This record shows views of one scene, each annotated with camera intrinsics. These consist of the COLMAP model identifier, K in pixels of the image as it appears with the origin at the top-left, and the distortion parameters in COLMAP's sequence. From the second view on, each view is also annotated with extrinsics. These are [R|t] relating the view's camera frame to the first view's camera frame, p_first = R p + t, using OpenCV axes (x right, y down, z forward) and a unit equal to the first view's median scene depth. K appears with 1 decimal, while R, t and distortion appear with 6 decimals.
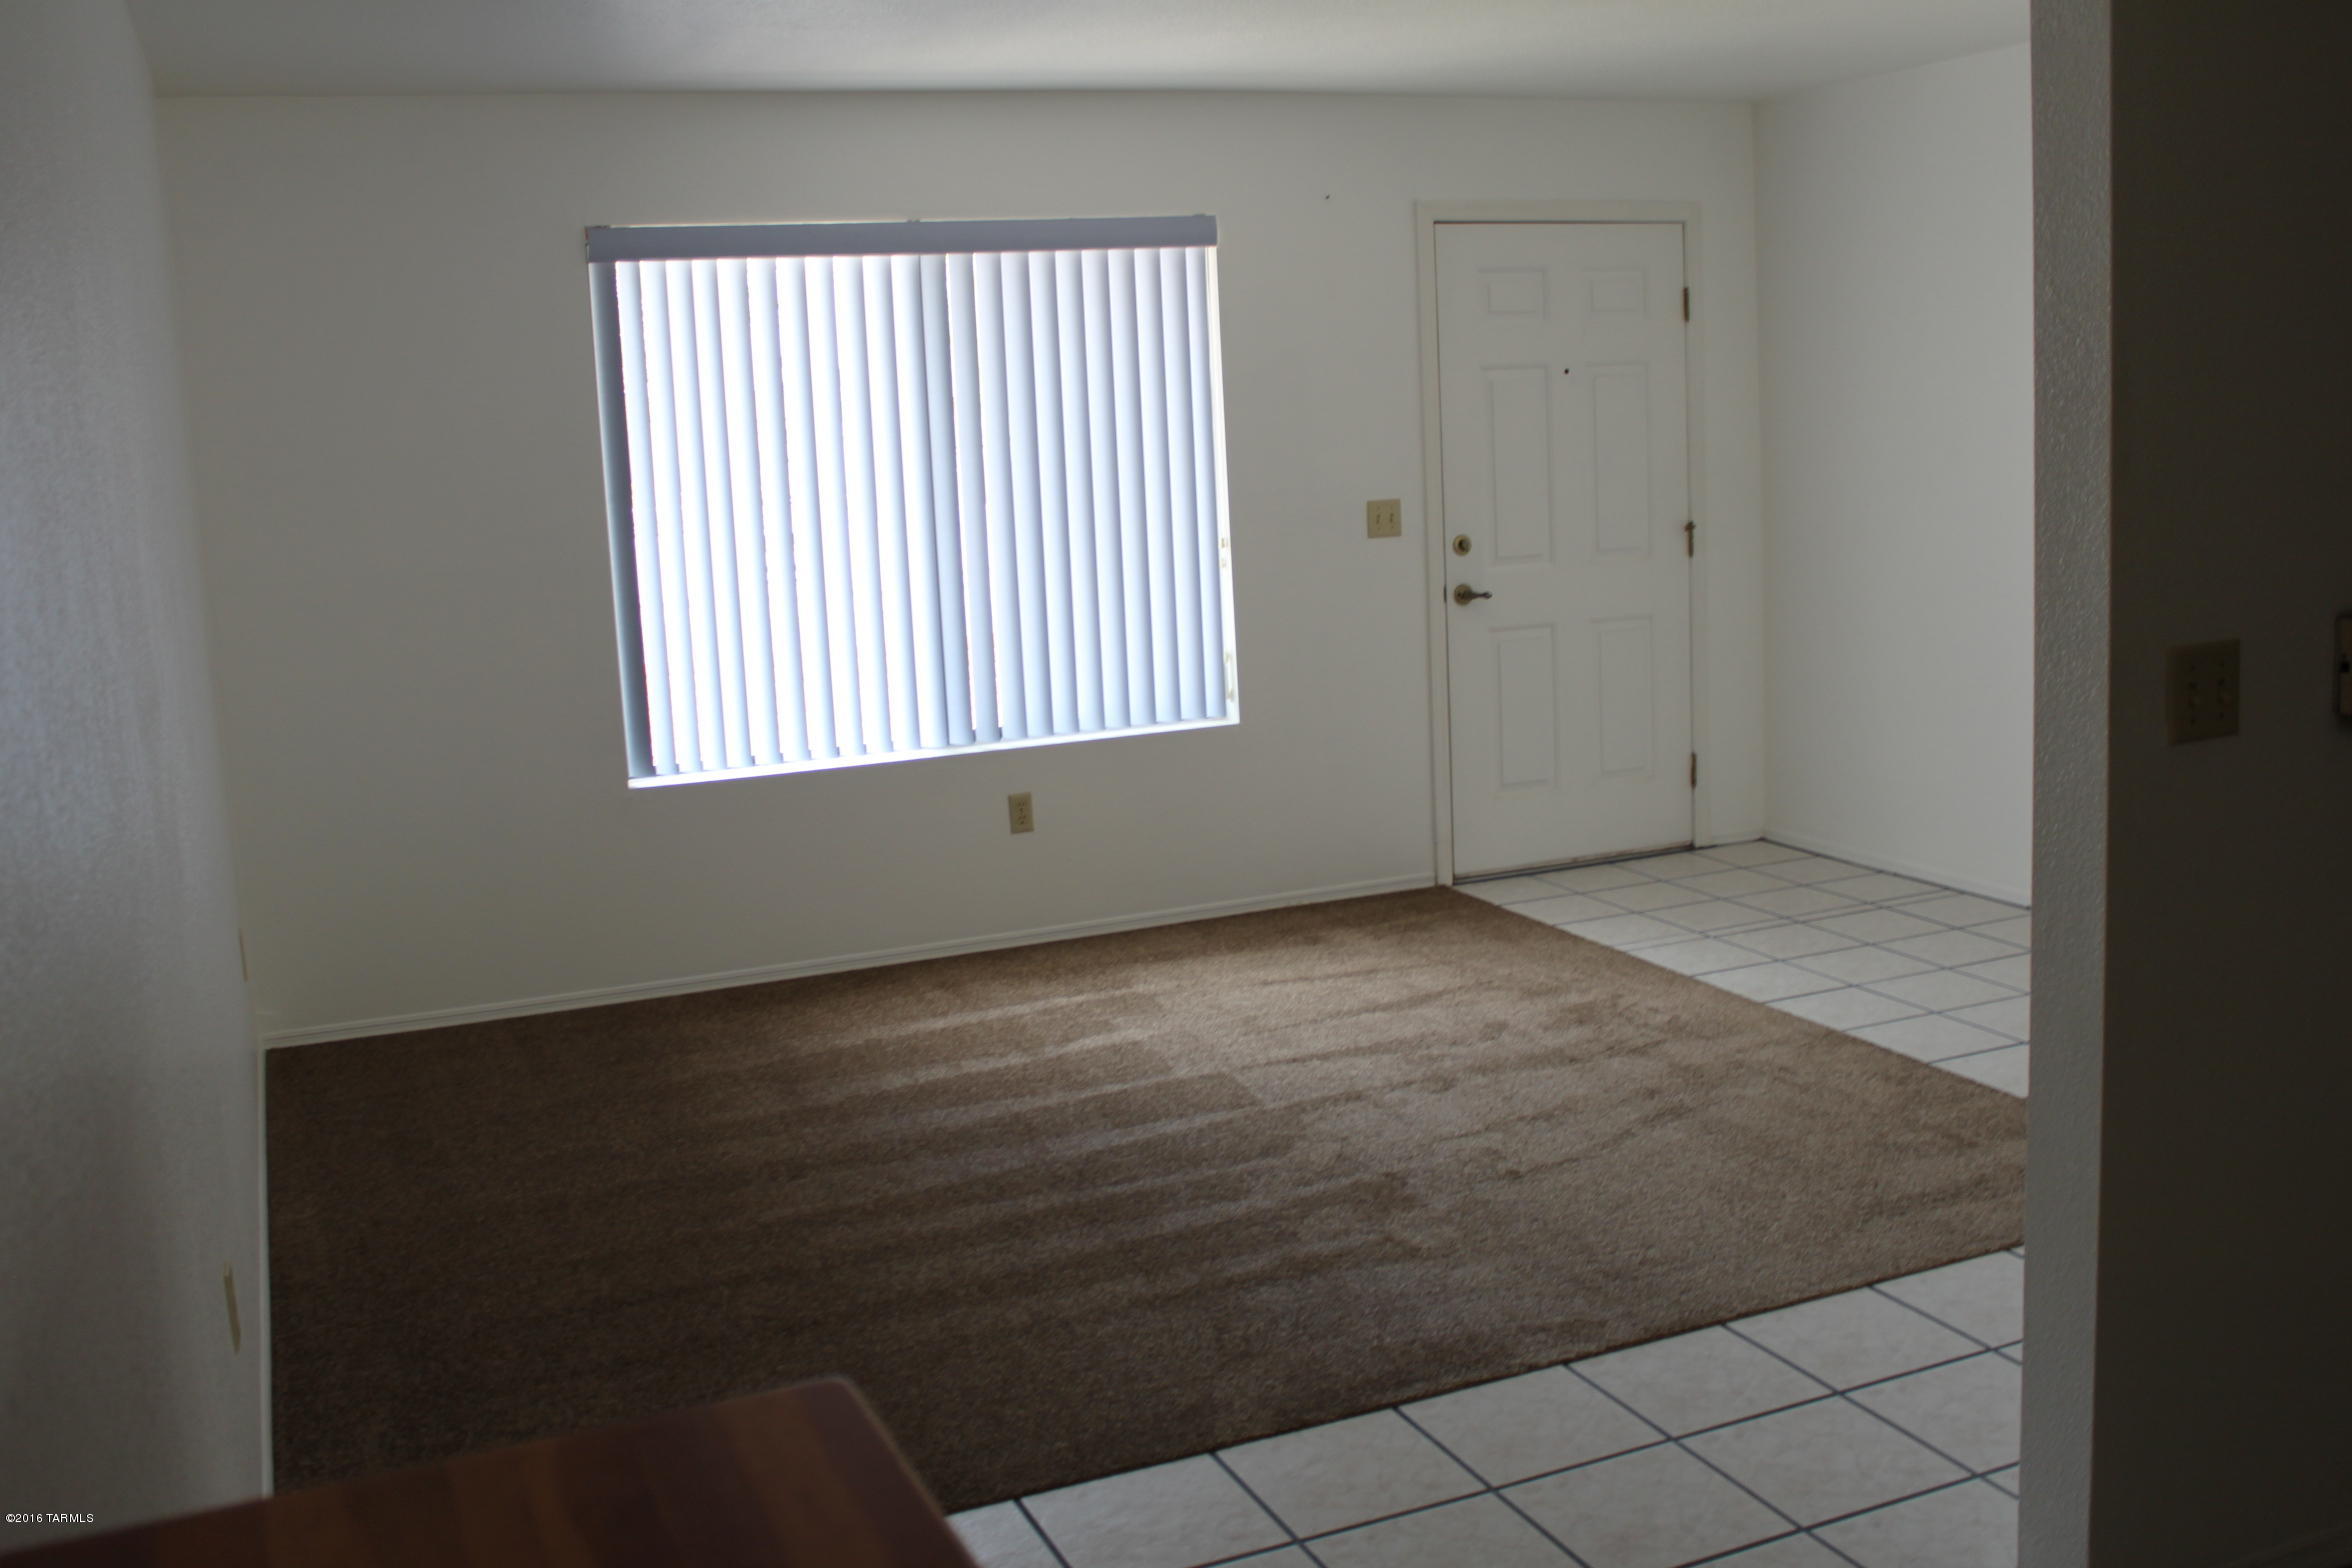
lens RADIAL K [[2247.9, 0, 1223.1], [0, 2247.9, 773.2], [0, 0, 1]] dist [-0.156416, 0.149027]
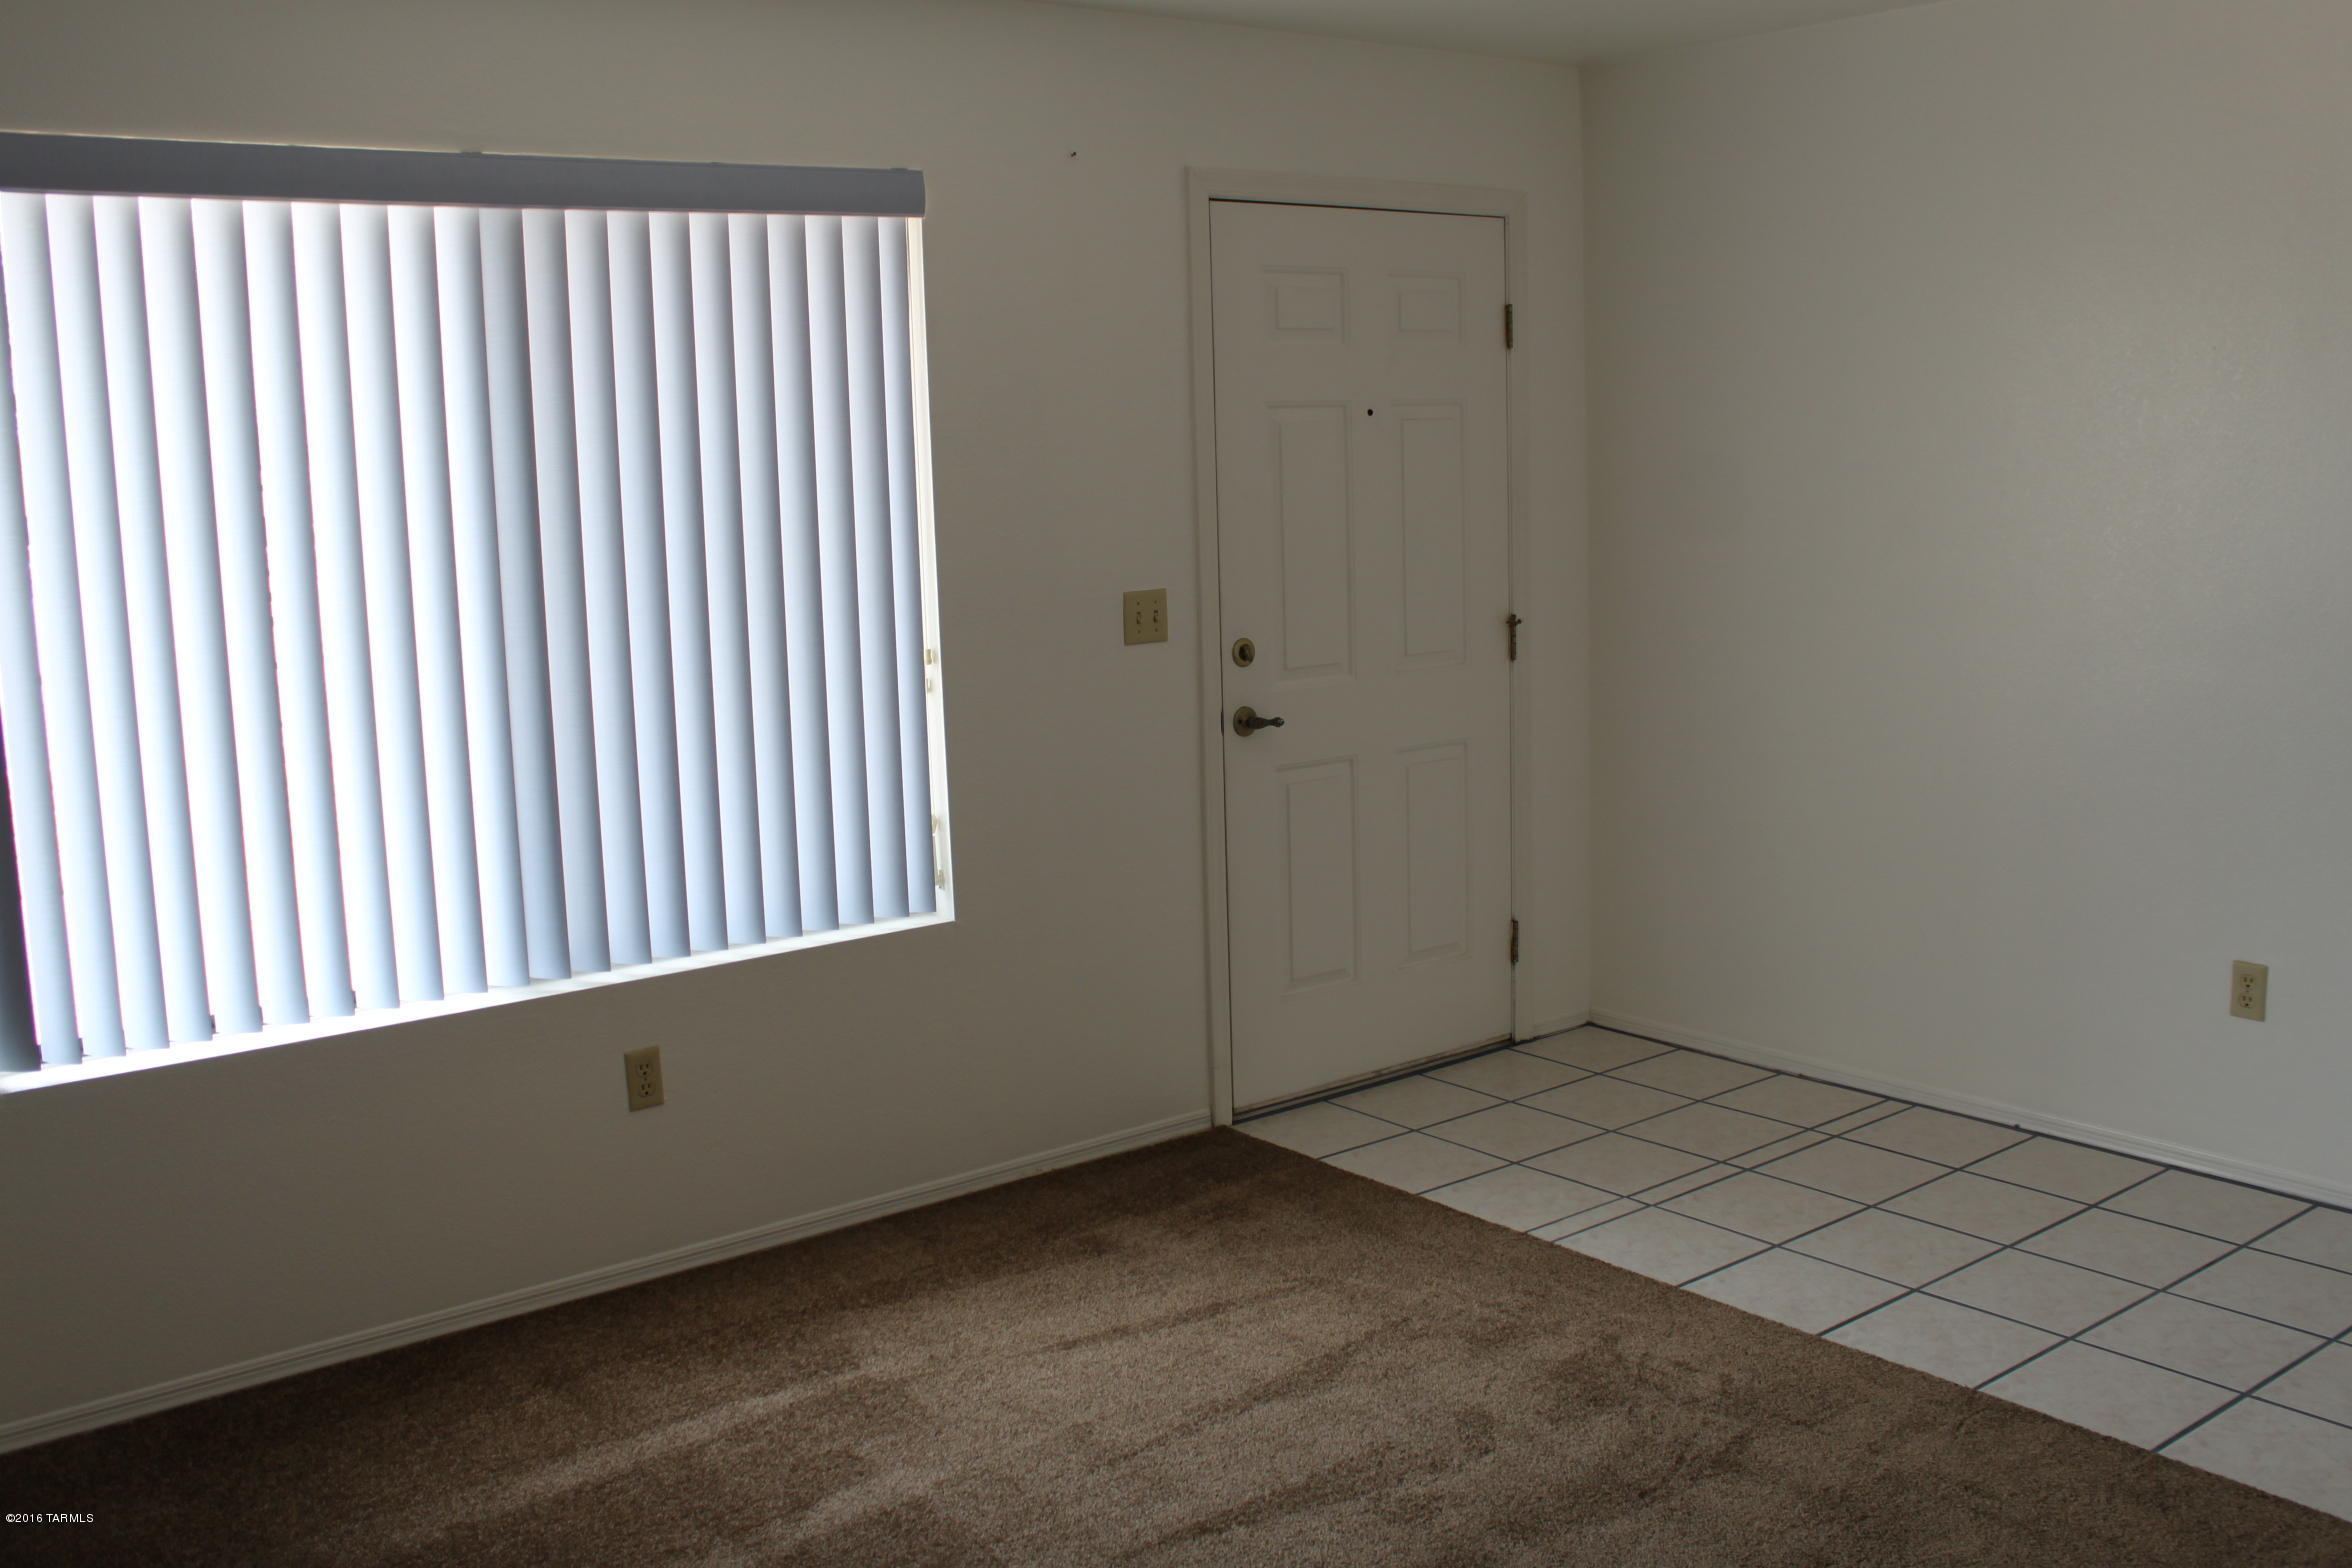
lens RADIAL K [[2247.9, 0, 1223.1], [0, 2247.9, 773.2], [0, 0, 1]] dist [-0.156416, 0.149027]
pose [[0.965404, -0.021114, 0.259902, -0.093674], [0.027200, 0.999433, -0.019844, -0.053425], [-0.259336, 0.026227, 0.965431, 0.337279]]
